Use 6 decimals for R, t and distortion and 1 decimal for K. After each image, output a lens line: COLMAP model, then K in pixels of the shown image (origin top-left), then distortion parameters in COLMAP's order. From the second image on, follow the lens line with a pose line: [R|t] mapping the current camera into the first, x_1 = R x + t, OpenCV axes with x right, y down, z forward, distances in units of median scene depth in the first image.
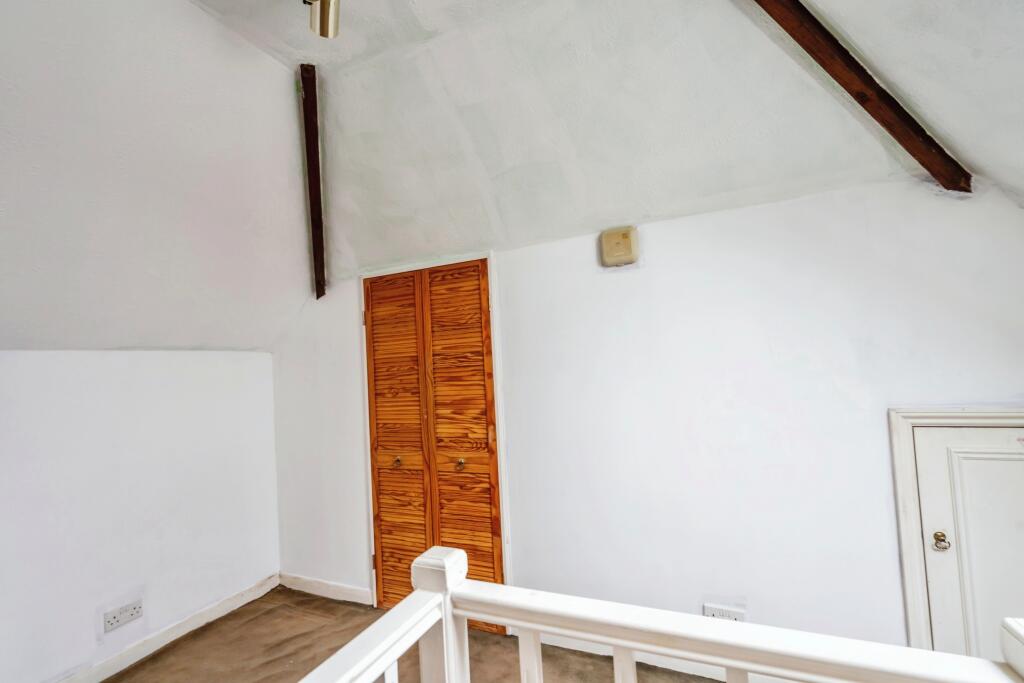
lens RADIAL K [[467.5, 0, 508.1], [0, 467.5, 335.2], [0, 0, 1]] dist [-0.008558, 0.000464]
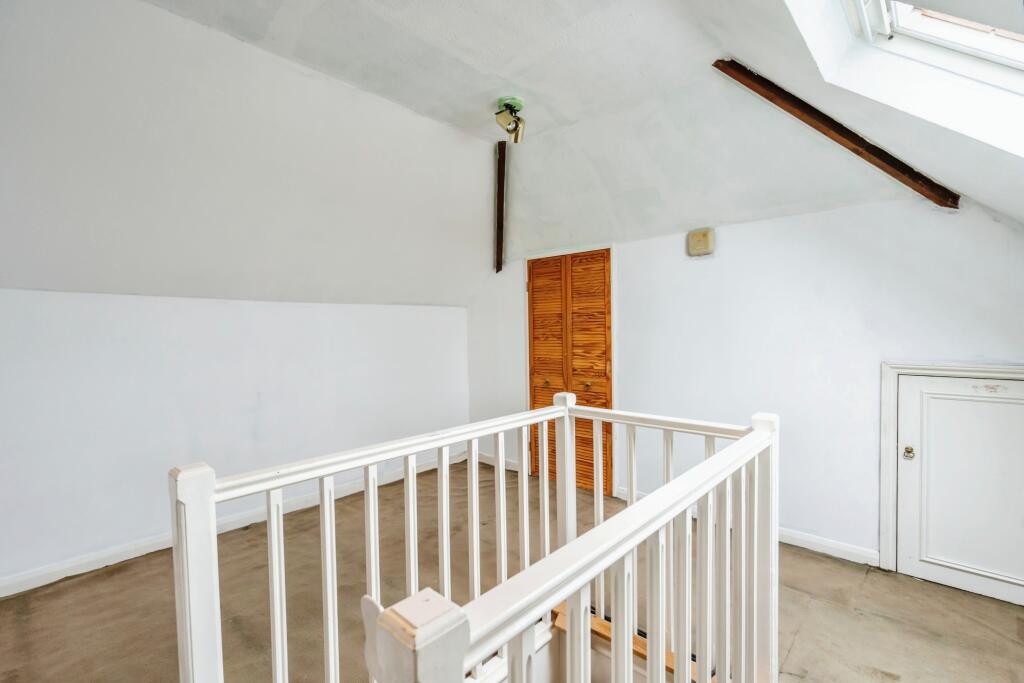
lens RADIAL K [[467.5, 0, 510.7], [0, 467.5, 337.3], [0, 0, 1]] dist [-0.008558, 0.000464]
pose [[0.952400, 0.048383, -0.300988, 0.110729], [-0.019133, 0.994866, 0.099380, -0.026308], [0.304251, -0.088891, 0.948435, -0.502285]]
